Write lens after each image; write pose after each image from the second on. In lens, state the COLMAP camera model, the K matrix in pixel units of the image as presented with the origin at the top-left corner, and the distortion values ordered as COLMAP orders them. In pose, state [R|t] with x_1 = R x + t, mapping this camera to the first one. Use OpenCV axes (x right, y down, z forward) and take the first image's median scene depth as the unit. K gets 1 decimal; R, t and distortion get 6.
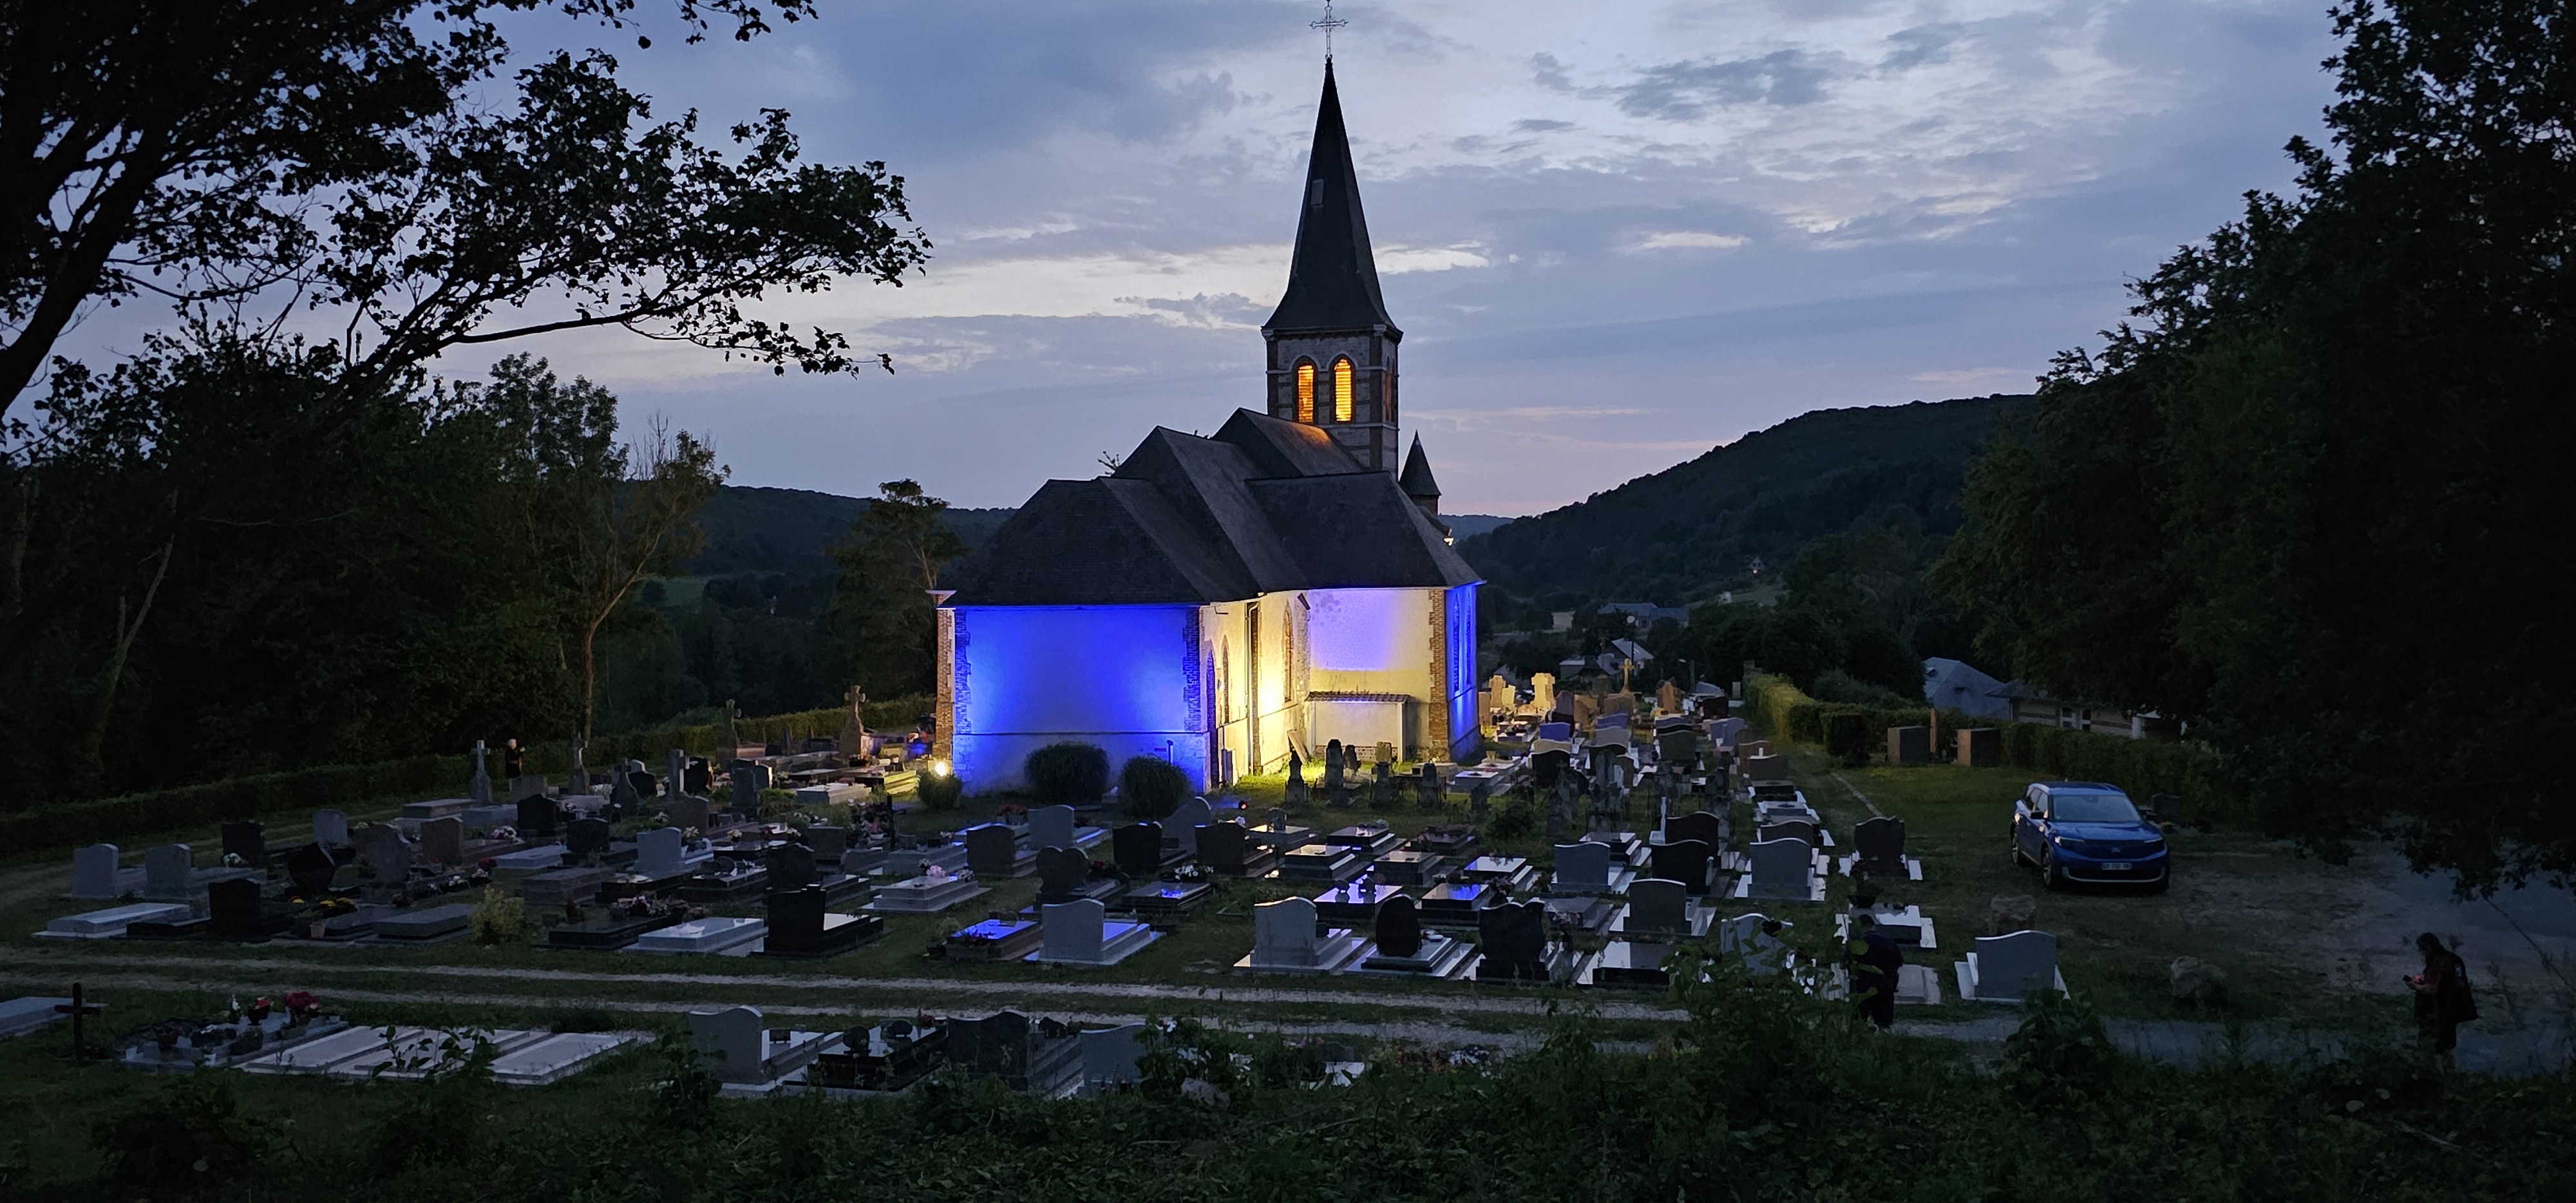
lens RADIAL K [[2054.0, 0, 1262.5], [0, 2054.0, 658.6], [0, 0, 1]] dist [0.122879, -0.209423]
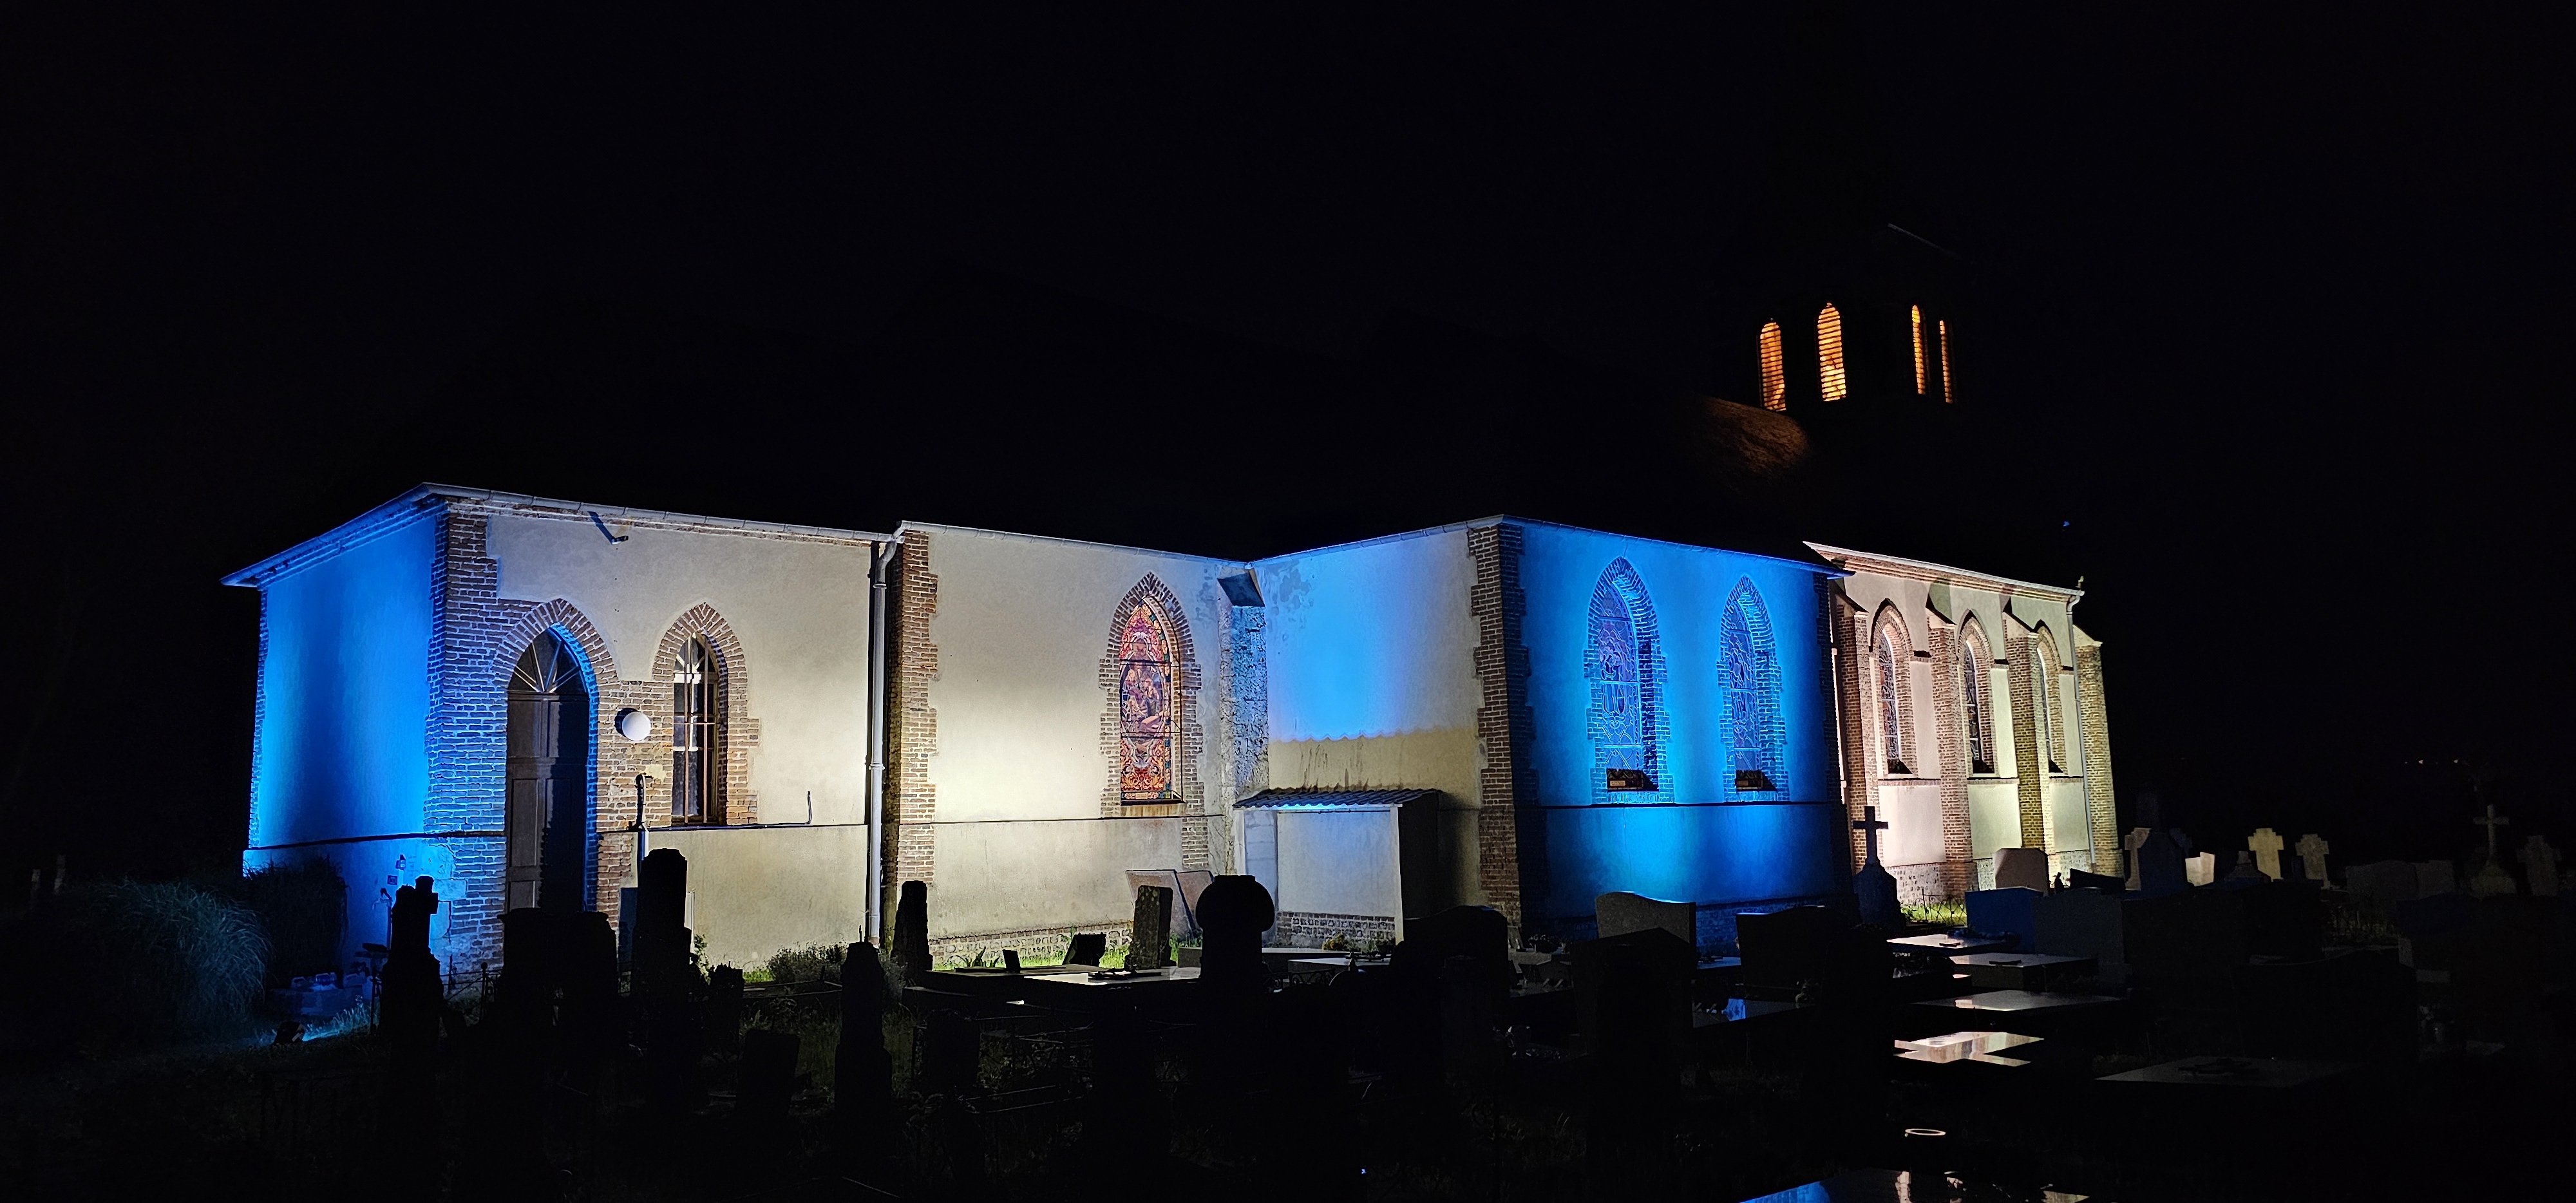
lens RADIAL K [[1717.3, 0, 1289.5], [0, 1717.3, 631.4], [0, 0, 1]] dist [0.111606, -0.141459]
pose [[0.846585, -0.065679, -0.528186, 0.262905], [-0.013714, 0.989336, -0.145004, 0.041901], [0.532077, 0.130001, 0.836656, 0.777496]]
